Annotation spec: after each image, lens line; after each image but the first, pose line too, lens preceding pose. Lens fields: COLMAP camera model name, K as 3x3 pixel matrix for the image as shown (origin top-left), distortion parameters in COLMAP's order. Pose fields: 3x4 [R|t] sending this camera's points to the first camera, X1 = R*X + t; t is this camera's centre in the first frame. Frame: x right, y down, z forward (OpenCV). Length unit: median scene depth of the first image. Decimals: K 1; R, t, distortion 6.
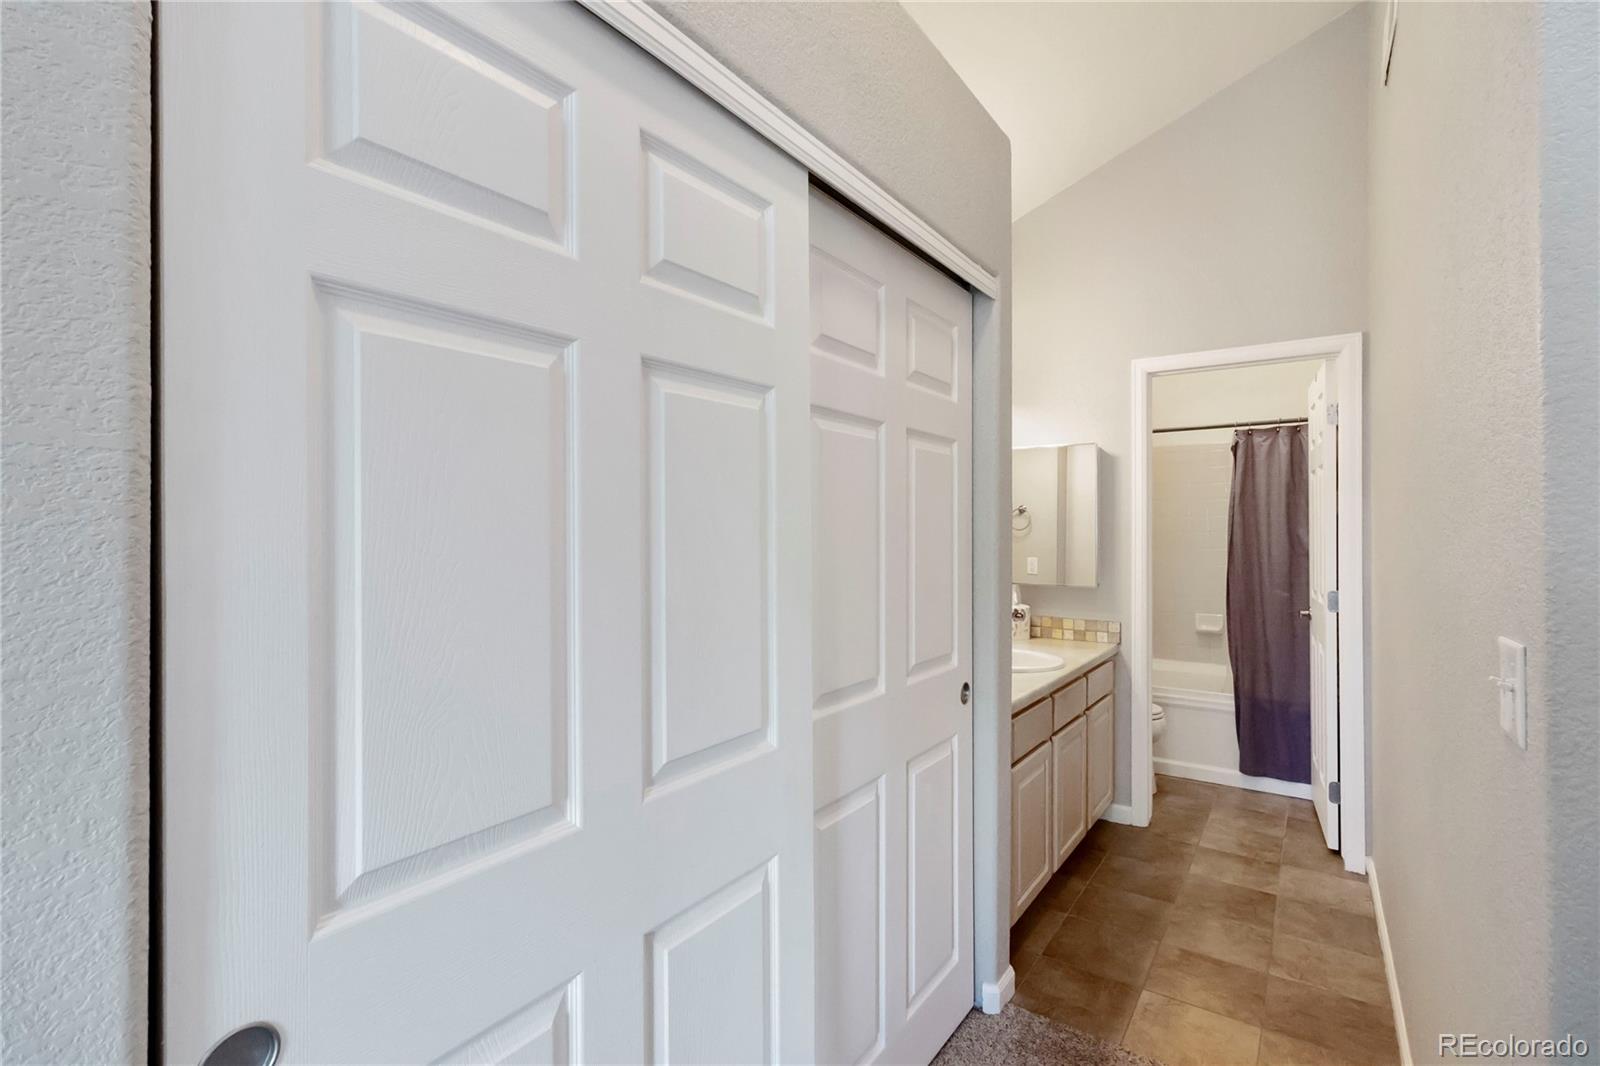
lens RADIAL K [[756.5, 0, 800.0], [0, 756.5, 533.0], [0, 0, 1]] dist [0.000787, -0.000151]
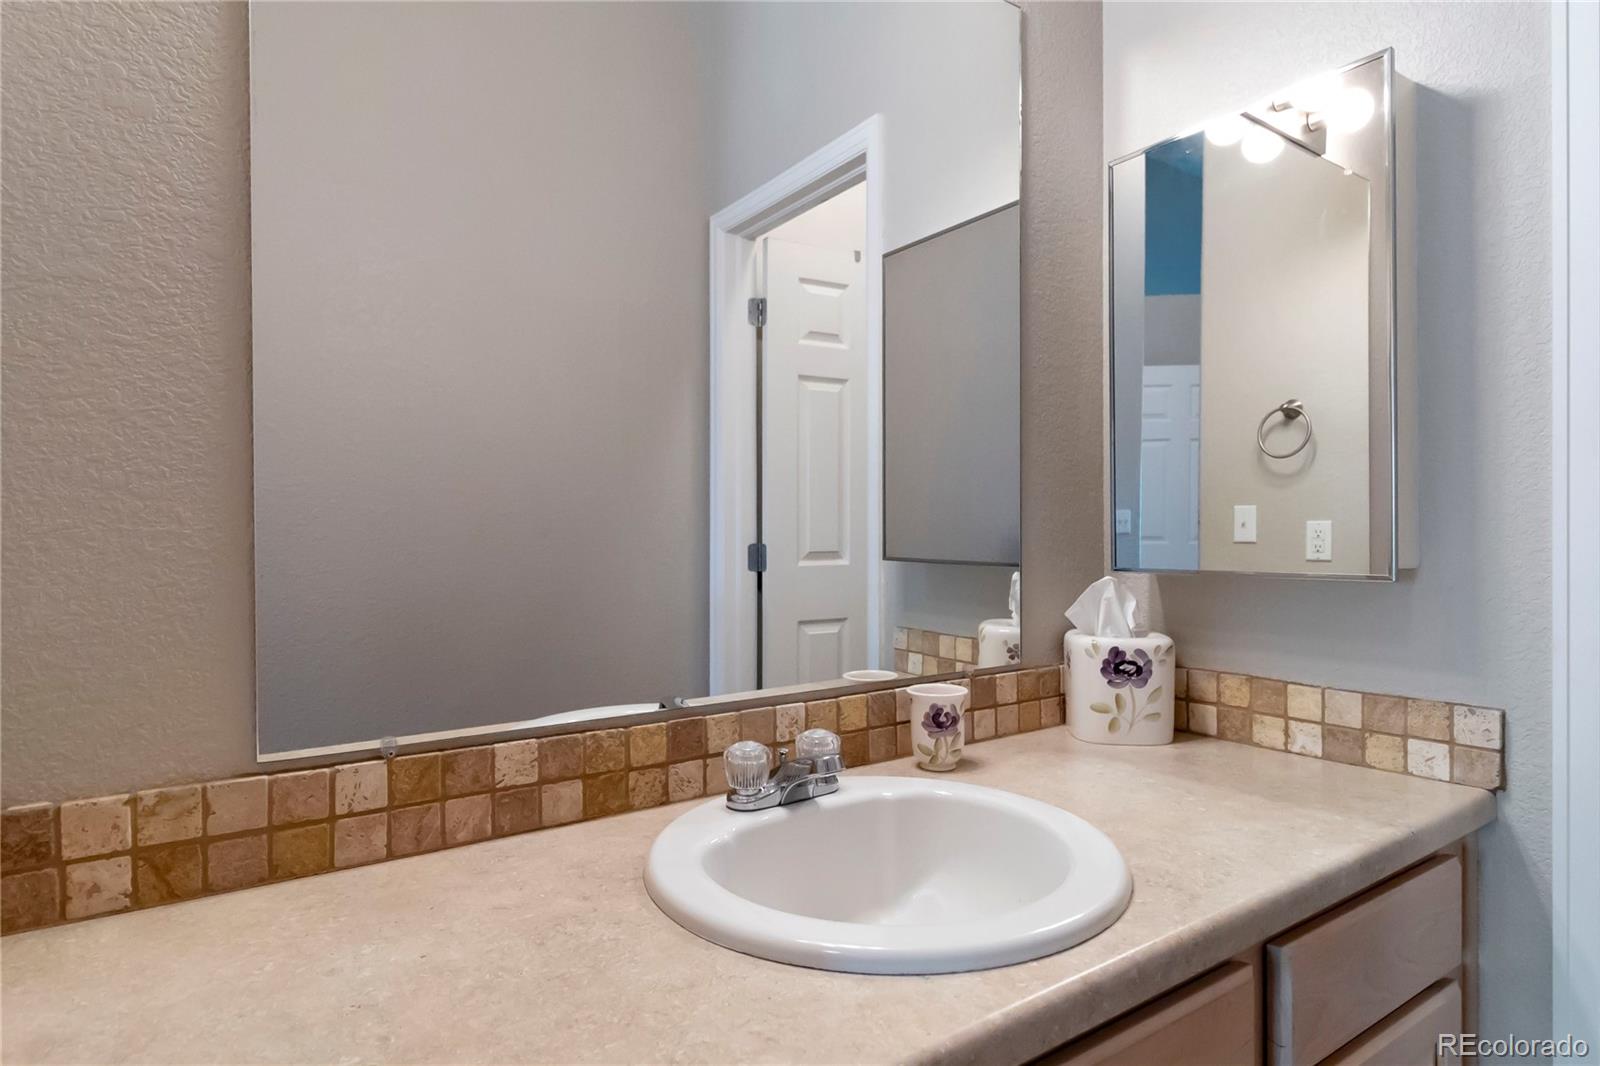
lens RADIAL K [[880.7, 0, 804.8], [0, 880.7, 543.9], [0, 0, 1]] dist [-0.003486, -0.000467]
pose [[0.936607, -0.005875, -0.350332, 0.294610], [0.010939, 0.999862, 0.012478, 0.050597], [0.350210, -0.015519, 0.936542, 0.608425]]
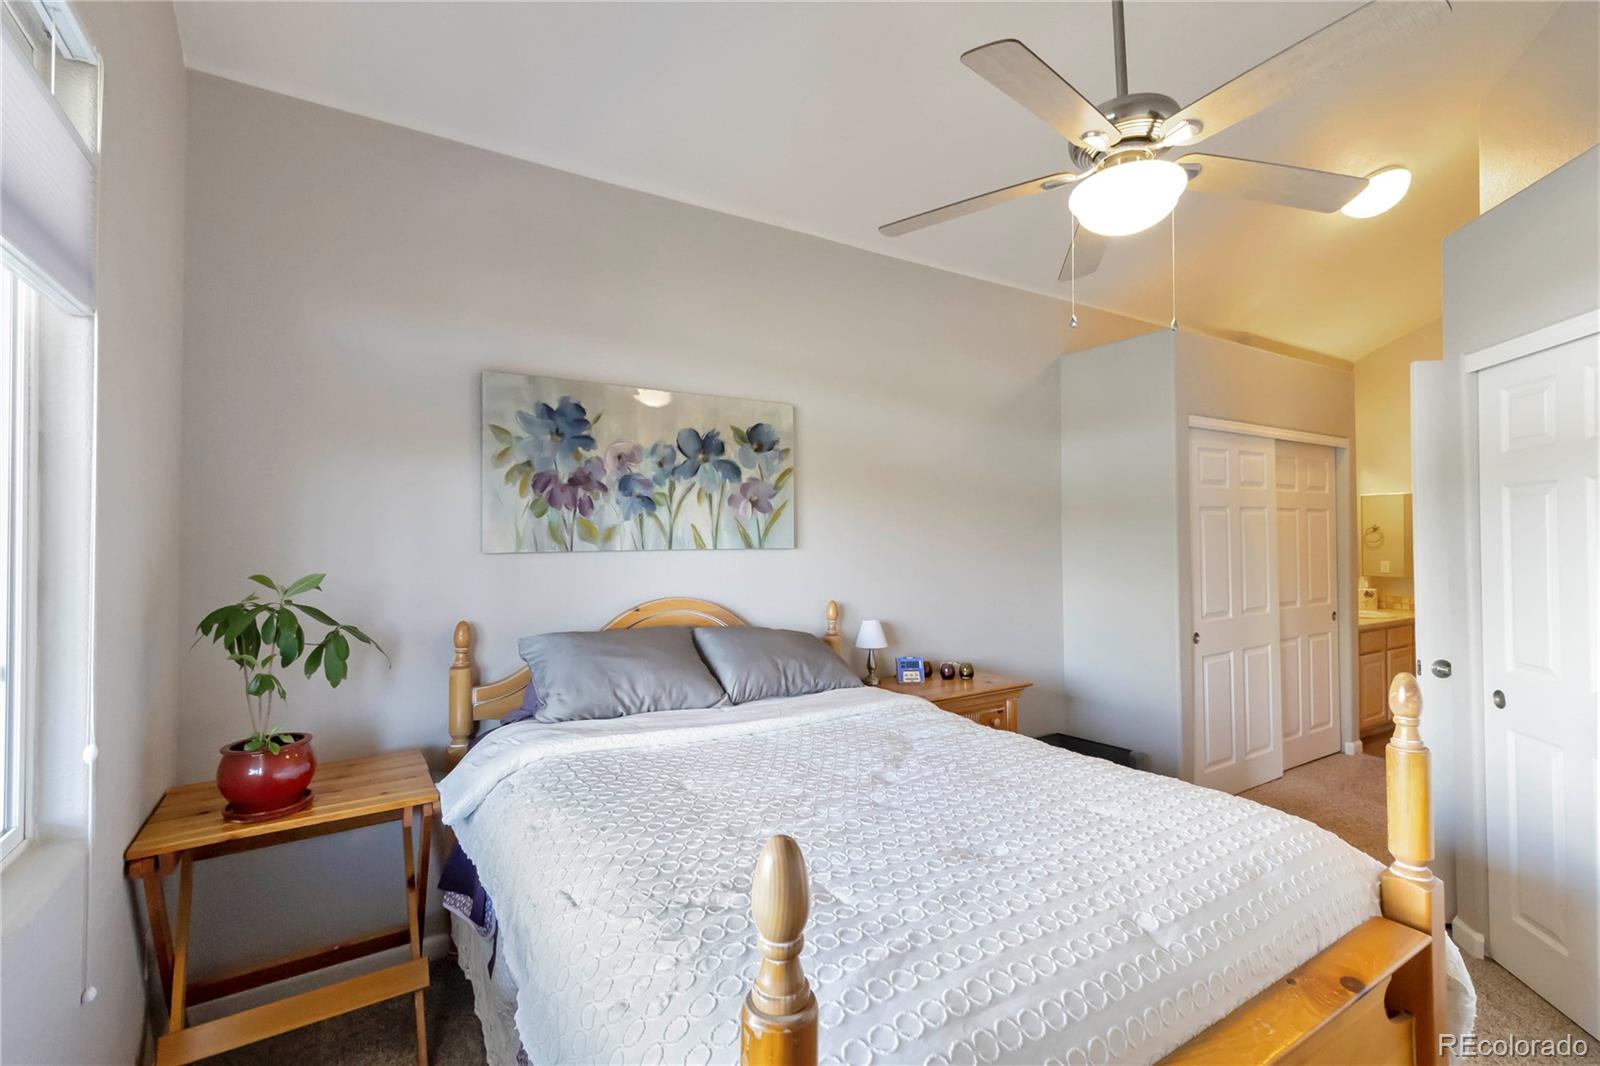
lens RADIAL K [[719.8, 0, 811.7], [0, 719.8, 513.0], [0, 0, 1]] dist [-0.000143, -0.009298]
pose [[0.920061, -0.008219, -0.391688, -0.228663], [-0.003553, 0.999564, -0.029320, -0.021584], [0.391758, 0.028367, 0.919631, -0.972301]]
